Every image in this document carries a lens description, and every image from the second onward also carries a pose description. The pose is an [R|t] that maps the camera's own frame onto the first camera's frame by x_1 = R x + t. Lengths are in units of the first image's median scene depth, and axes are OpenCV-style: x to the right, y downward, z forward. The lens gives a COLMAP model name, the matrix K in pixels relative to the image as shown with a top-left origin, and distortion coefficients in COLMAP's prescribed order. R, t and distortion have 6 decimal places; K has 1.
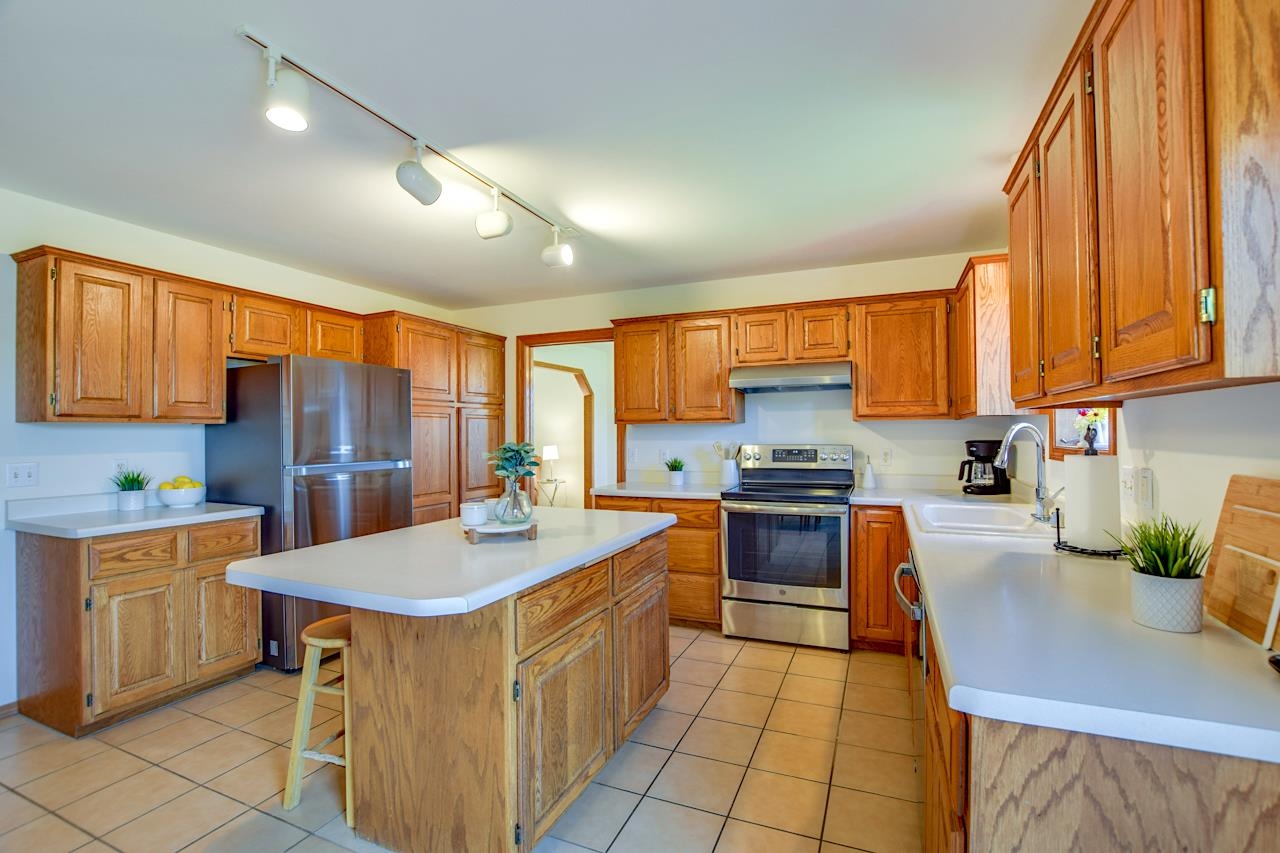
lens RADIAL K [[571.3, 0, 641.2], [0, 571.3, 430.7], [0, 0, 1]] dist [-0.001980, -0.000073]
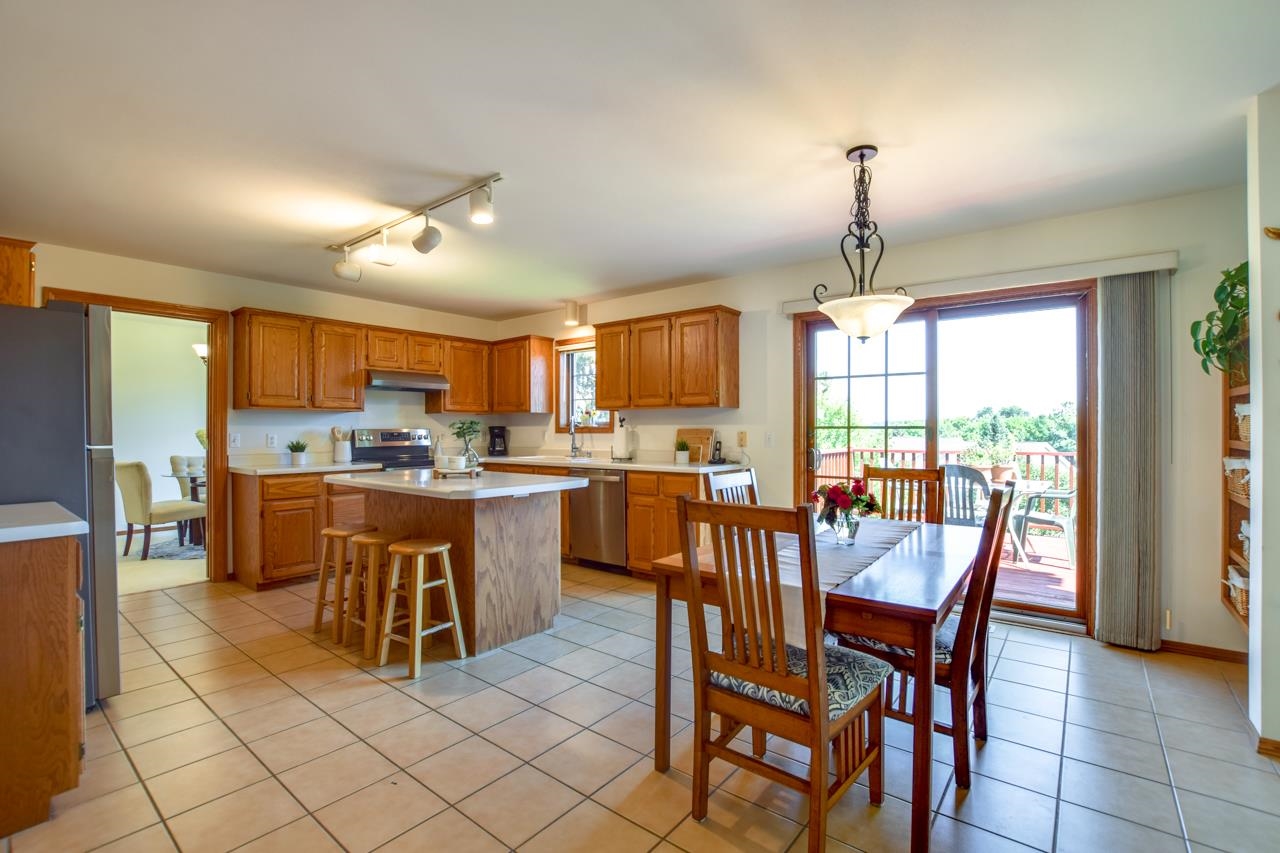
lens RADIAL K [[571.3, 0, 642.3], [0, 571.3, 428.5], [0, 0, 1]] dist [-0.001980, -0.000073]
pose [[0.273524, 0.008161, 0.961831, -1.011330], [0.000069, 0.999964, -0.008504, 0.039142], [-0.961865, 0.002392, 0.273514, 0.044946]]
